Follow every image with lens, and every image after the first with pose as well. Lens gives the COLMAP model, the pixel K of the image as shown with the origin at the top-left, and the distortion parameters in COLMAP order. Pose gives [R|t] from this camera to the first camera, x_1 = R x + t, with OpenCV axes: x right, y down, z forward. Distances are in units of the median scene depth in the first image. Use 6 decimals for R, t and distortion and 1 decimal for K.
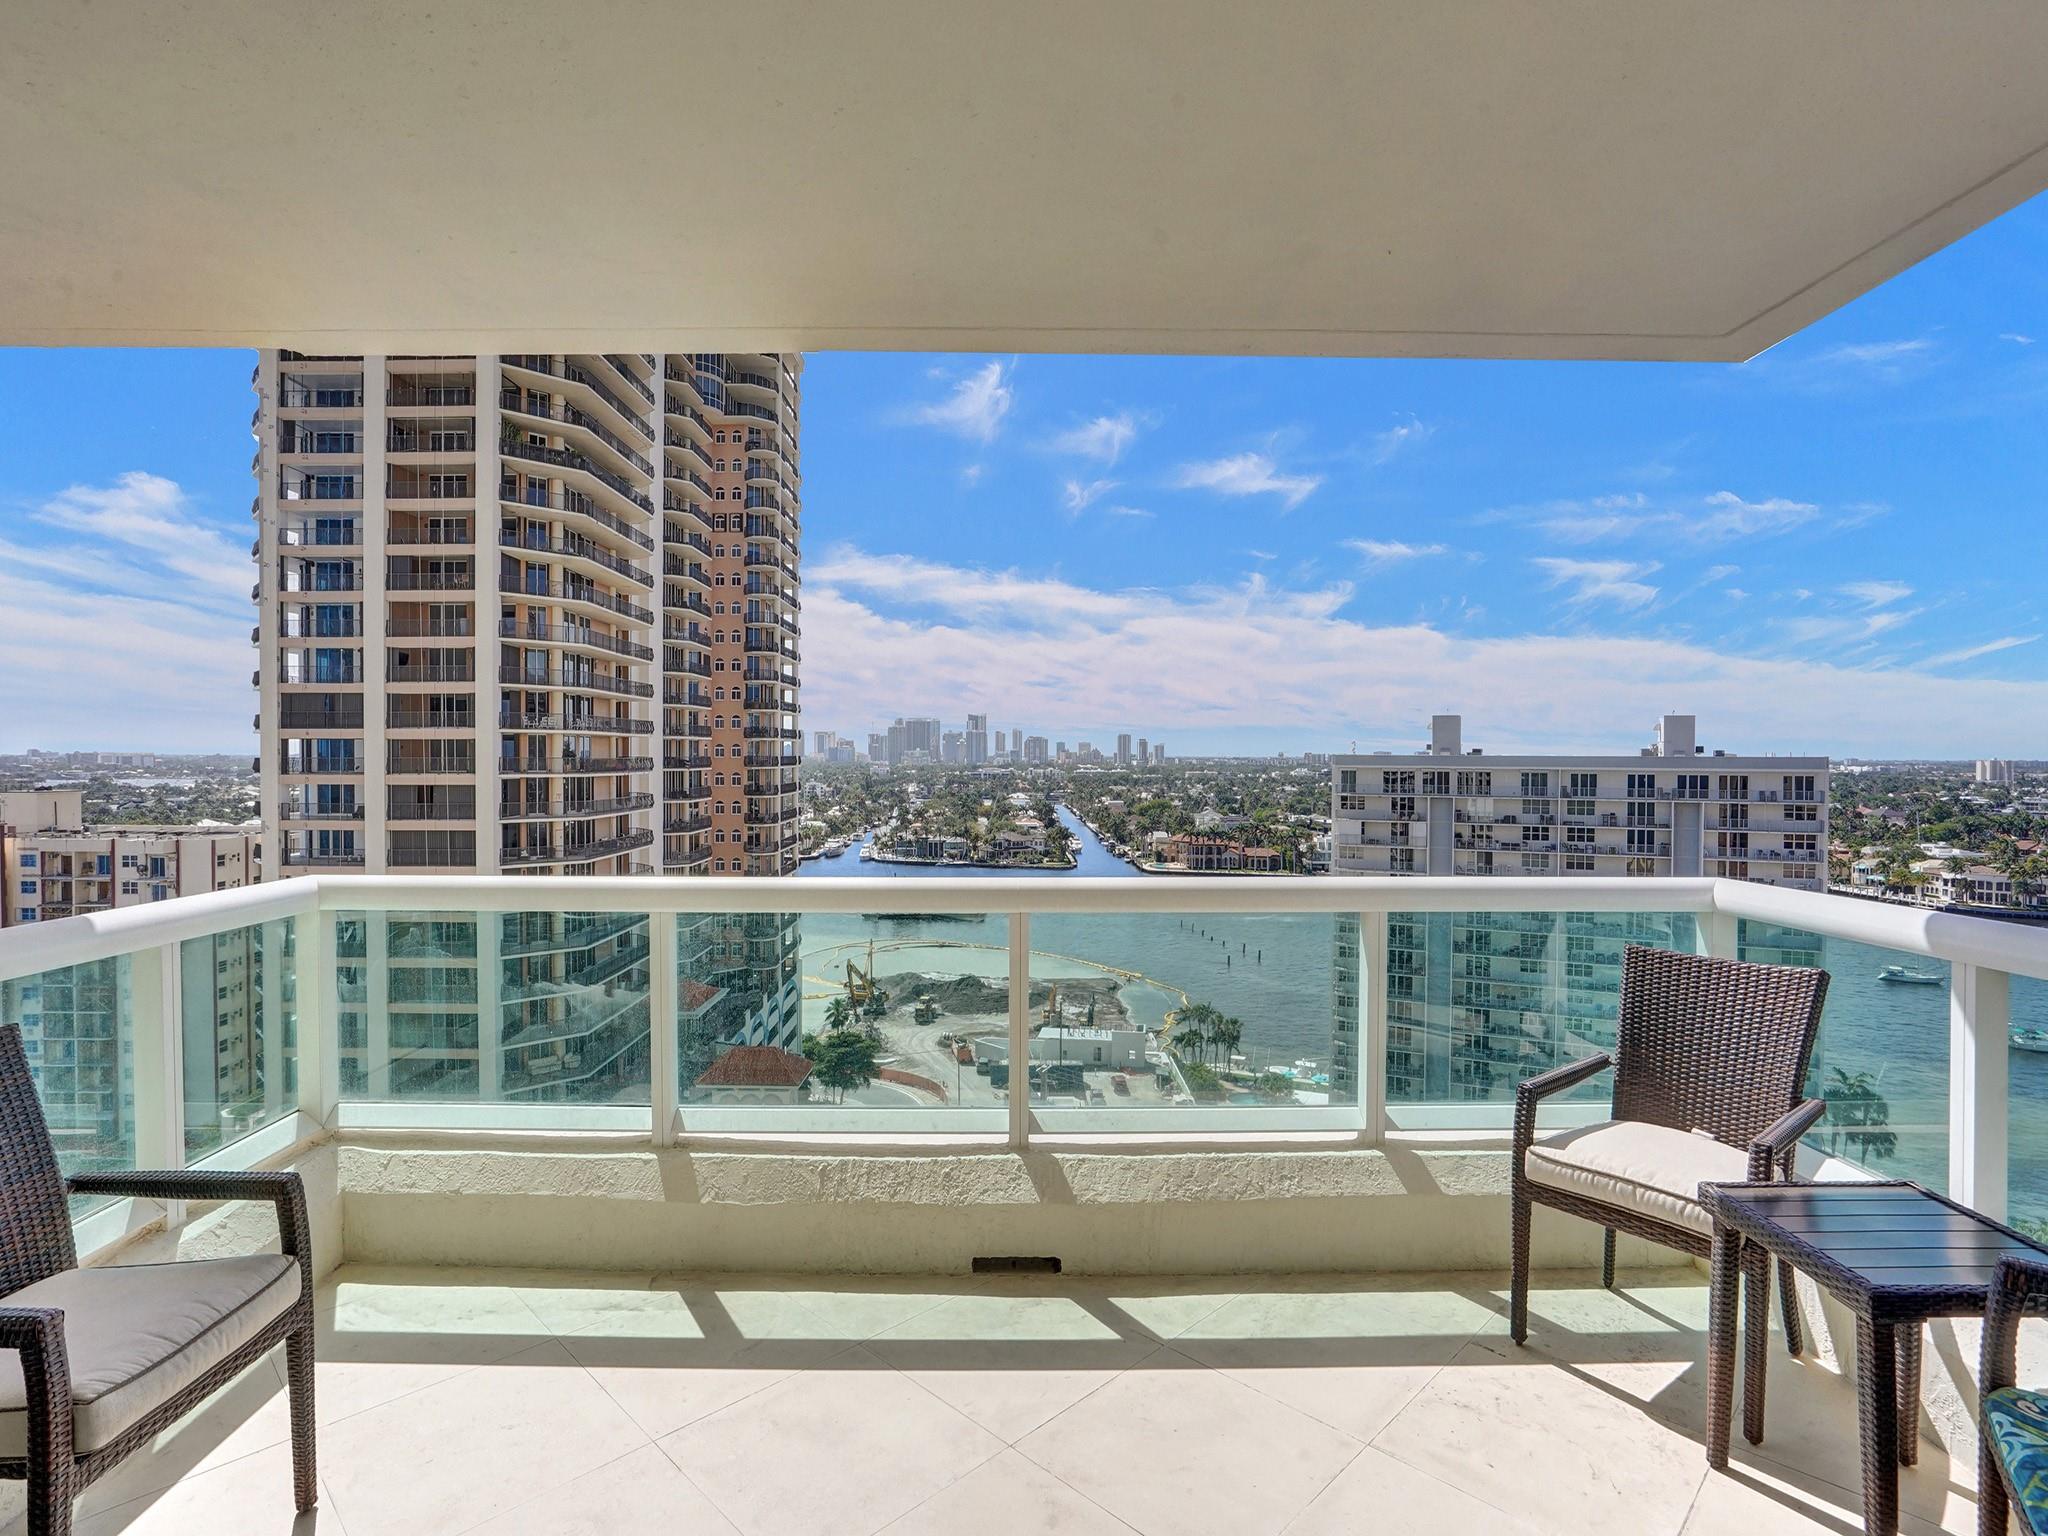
lens RADIAL K [[1039.5, 0, 1018.6], [0, 1039.5, 770.7], [0, 0, 1]] dist [-0.045330, 0.021784]
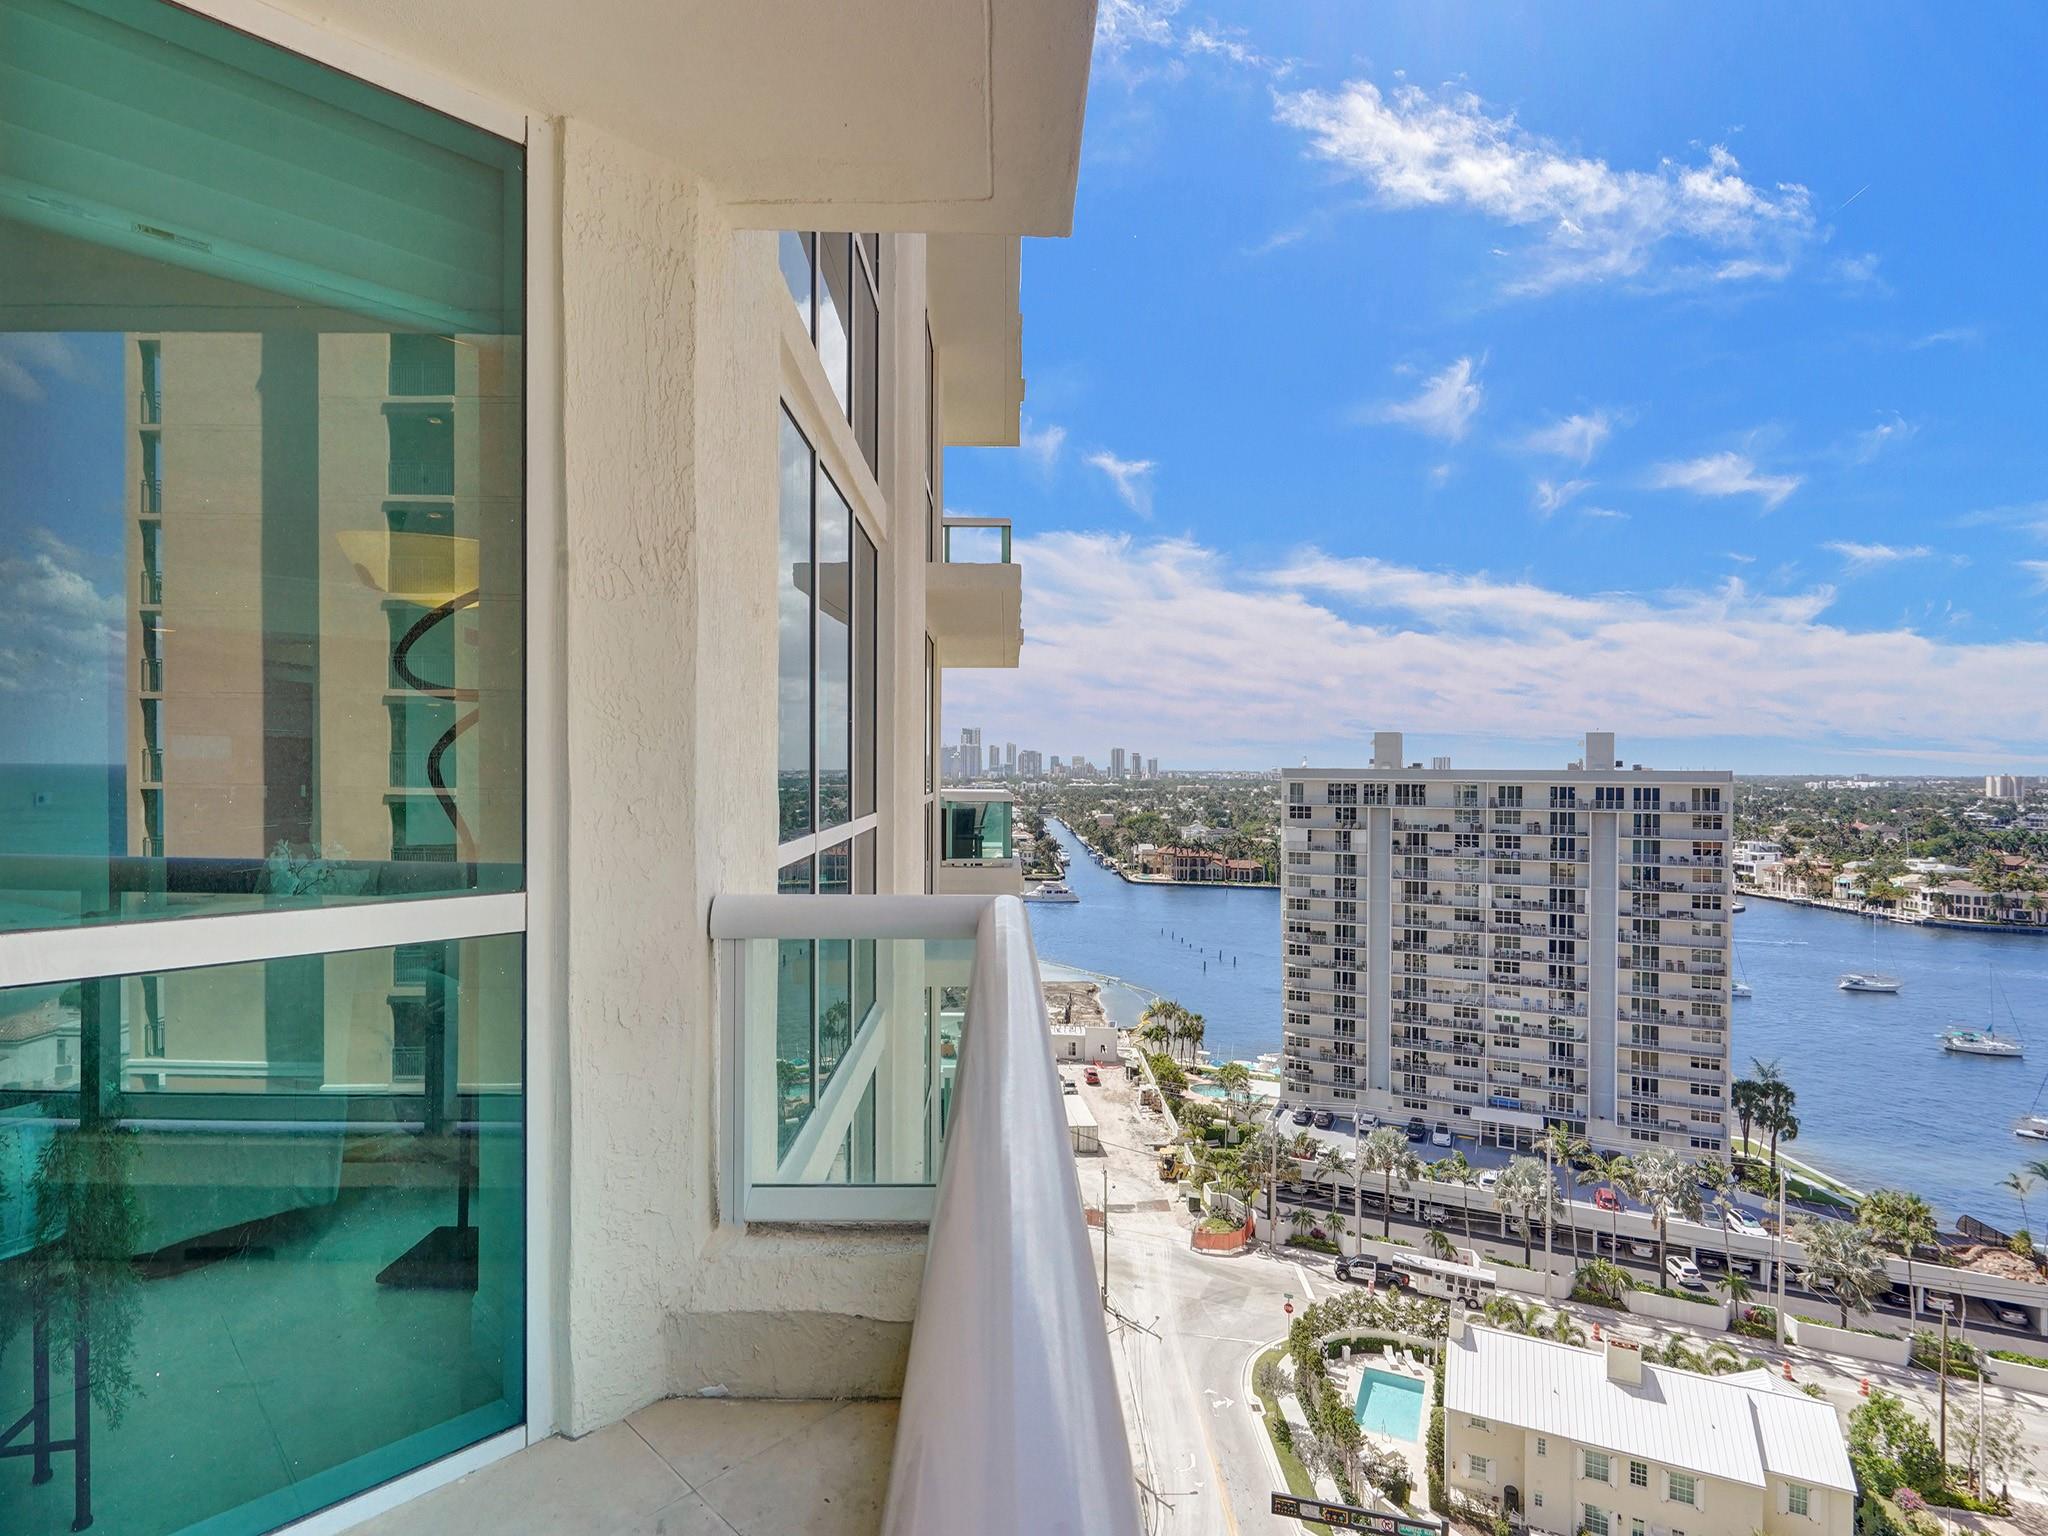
lens RADIAL K [[1060.2, 0, 997.1], [0, 1060.2, 775.2], [0, 0, 1]] dist [0.004385, -0.000018]
pose [[0.999806, 0.002254, -0.019555, 0.020447], [-0.002437, 0.999953, -0.009361, 0.002506], [0.019533, 0.009407, 0.999765, -0.101525]]
